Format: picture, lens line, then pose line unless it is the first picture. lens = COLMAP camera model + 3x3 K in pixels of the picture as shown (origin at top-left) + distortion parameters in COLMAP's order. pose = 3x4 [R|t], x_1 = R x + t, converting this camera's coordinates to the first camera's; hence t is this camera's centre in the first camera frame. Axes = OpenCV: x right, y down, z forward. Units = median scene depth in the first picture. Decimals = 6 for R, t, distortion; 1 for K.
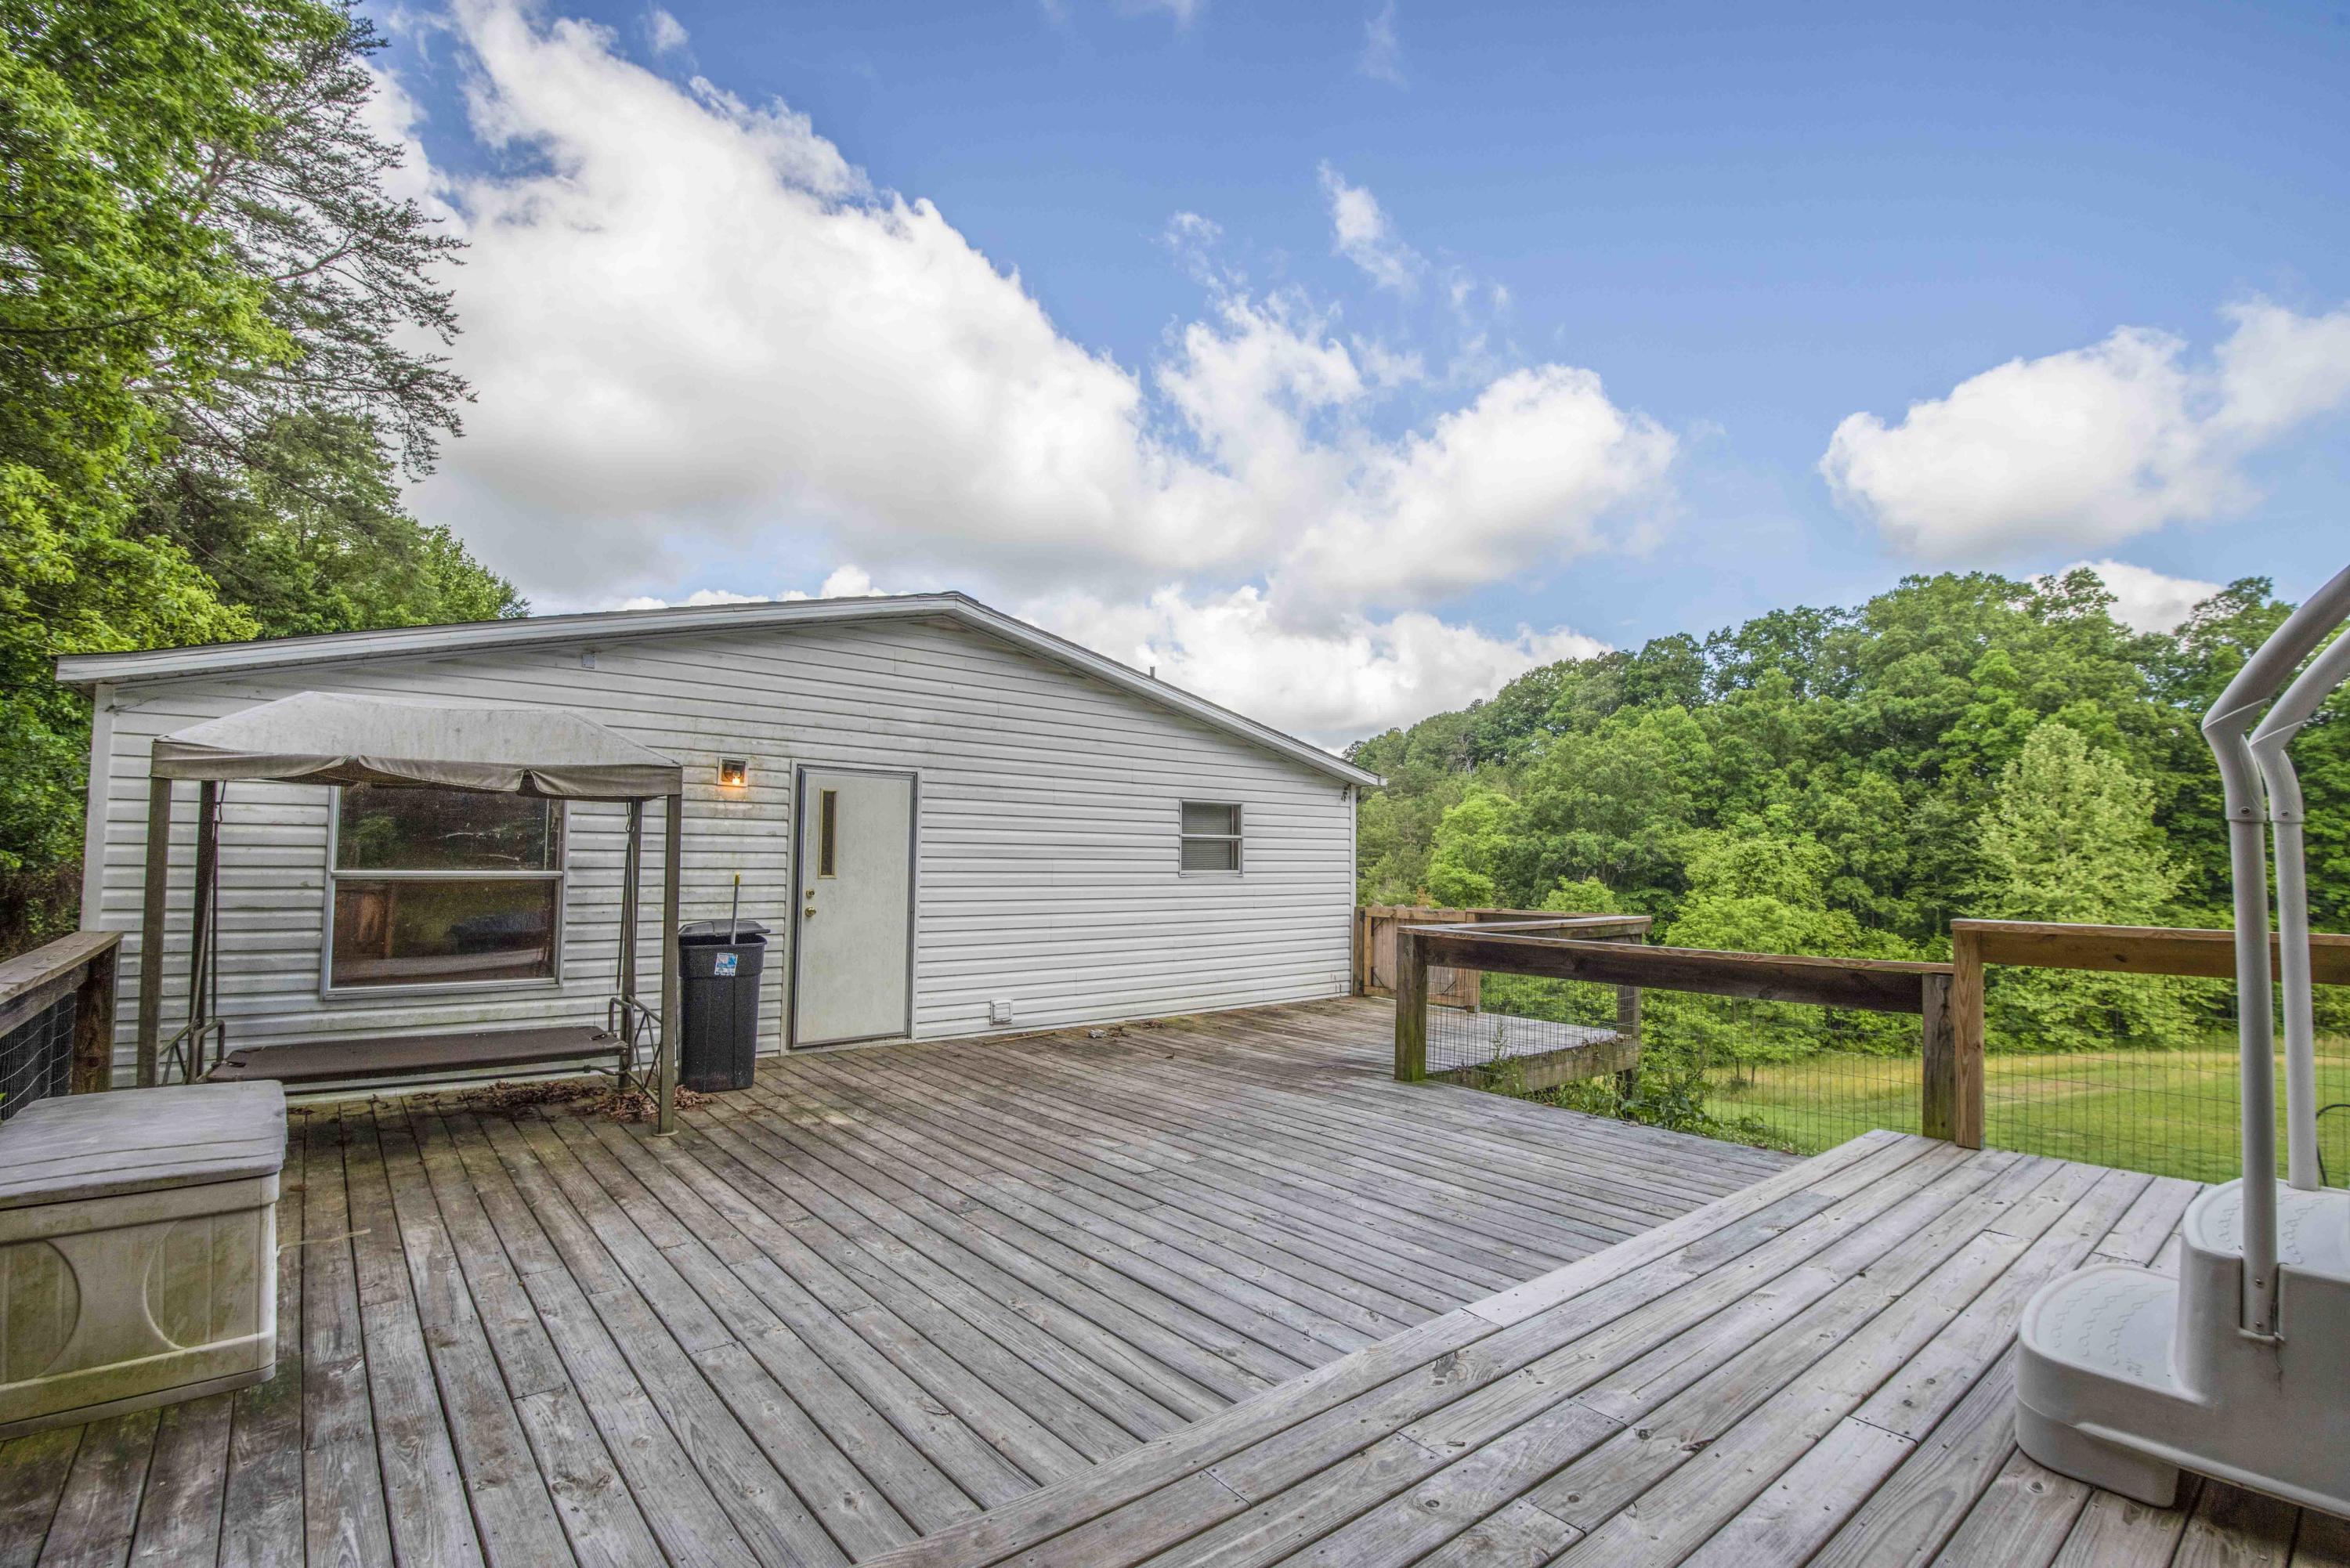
lens RADIAL K [[1066.1, 0, 1189.7], [0, 1066.1, 787.7], [0, 0, 1]] dist [-0.020337, -0.017725]
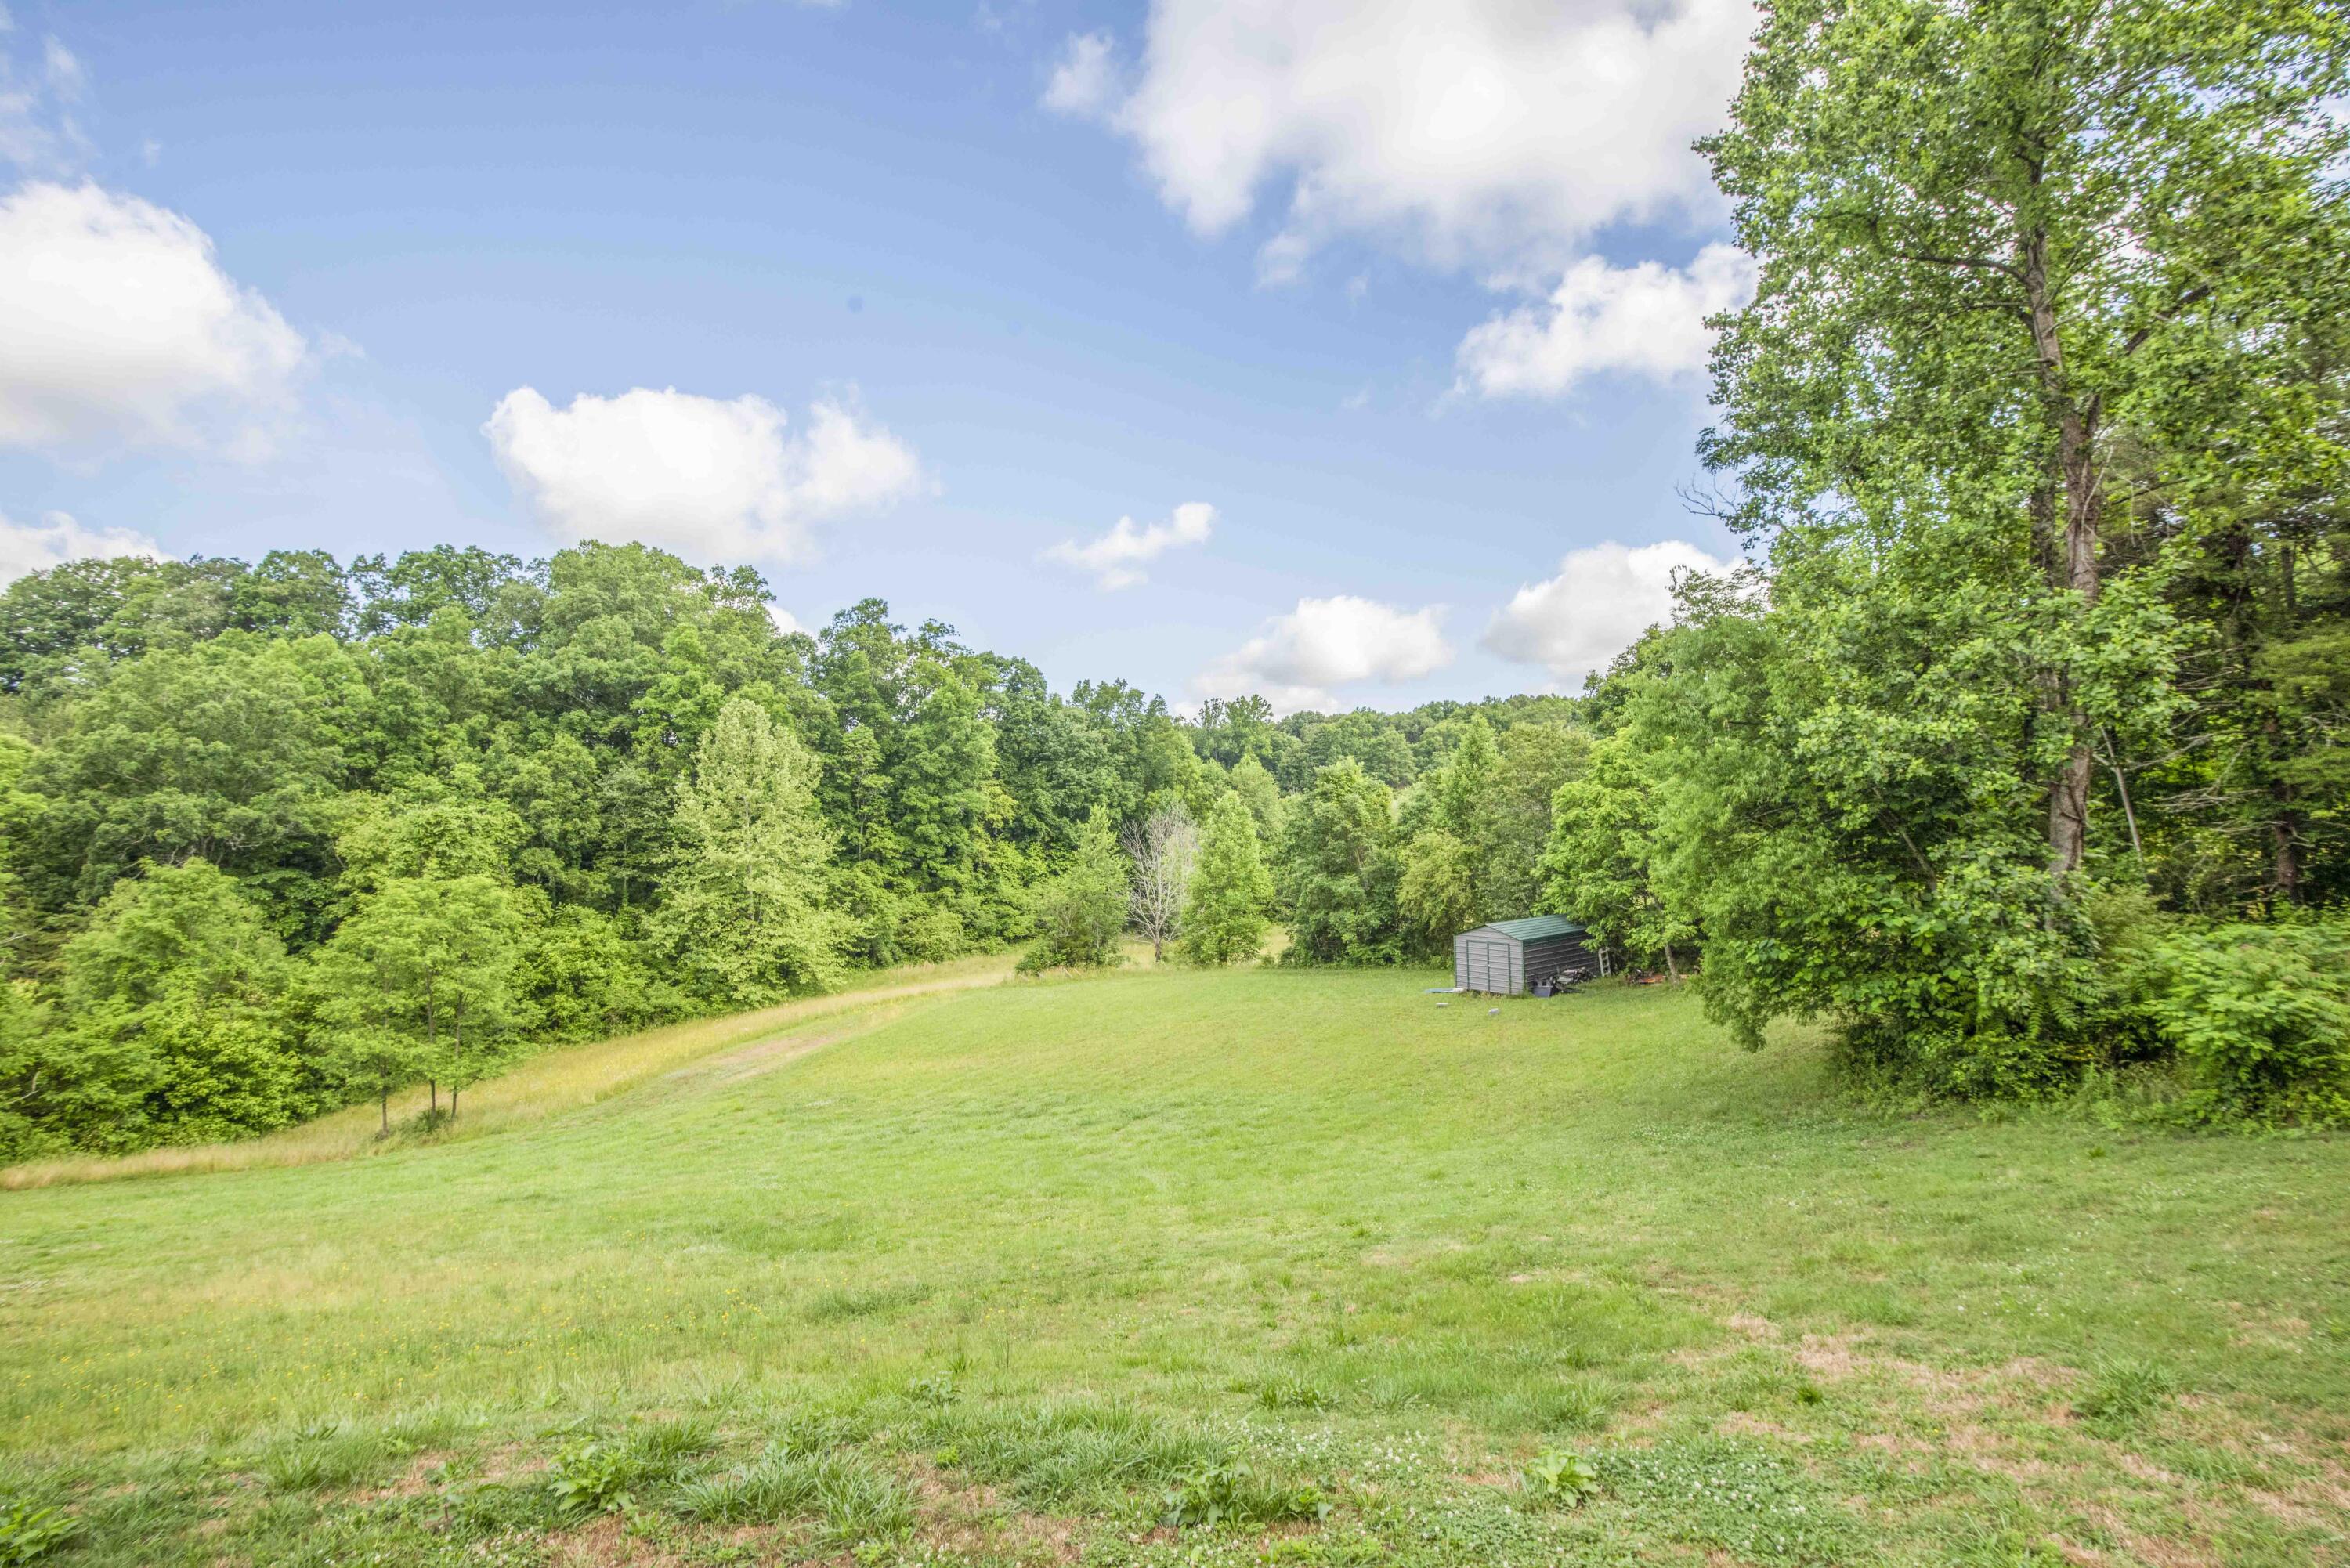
lens RADIAL K [[1063.6, 0, 1169.1], [0, 1063.6, 796.7], [0, 0, 1]] dist [-0.013664, -0.014361]
pose [[0.416338, 0.014556, 0.909094, 0.024438], [-0.047733, 0.998843, 0.005868, 0.008990], [-0.907956, -0.045837, 0.416551, 0.125657]]
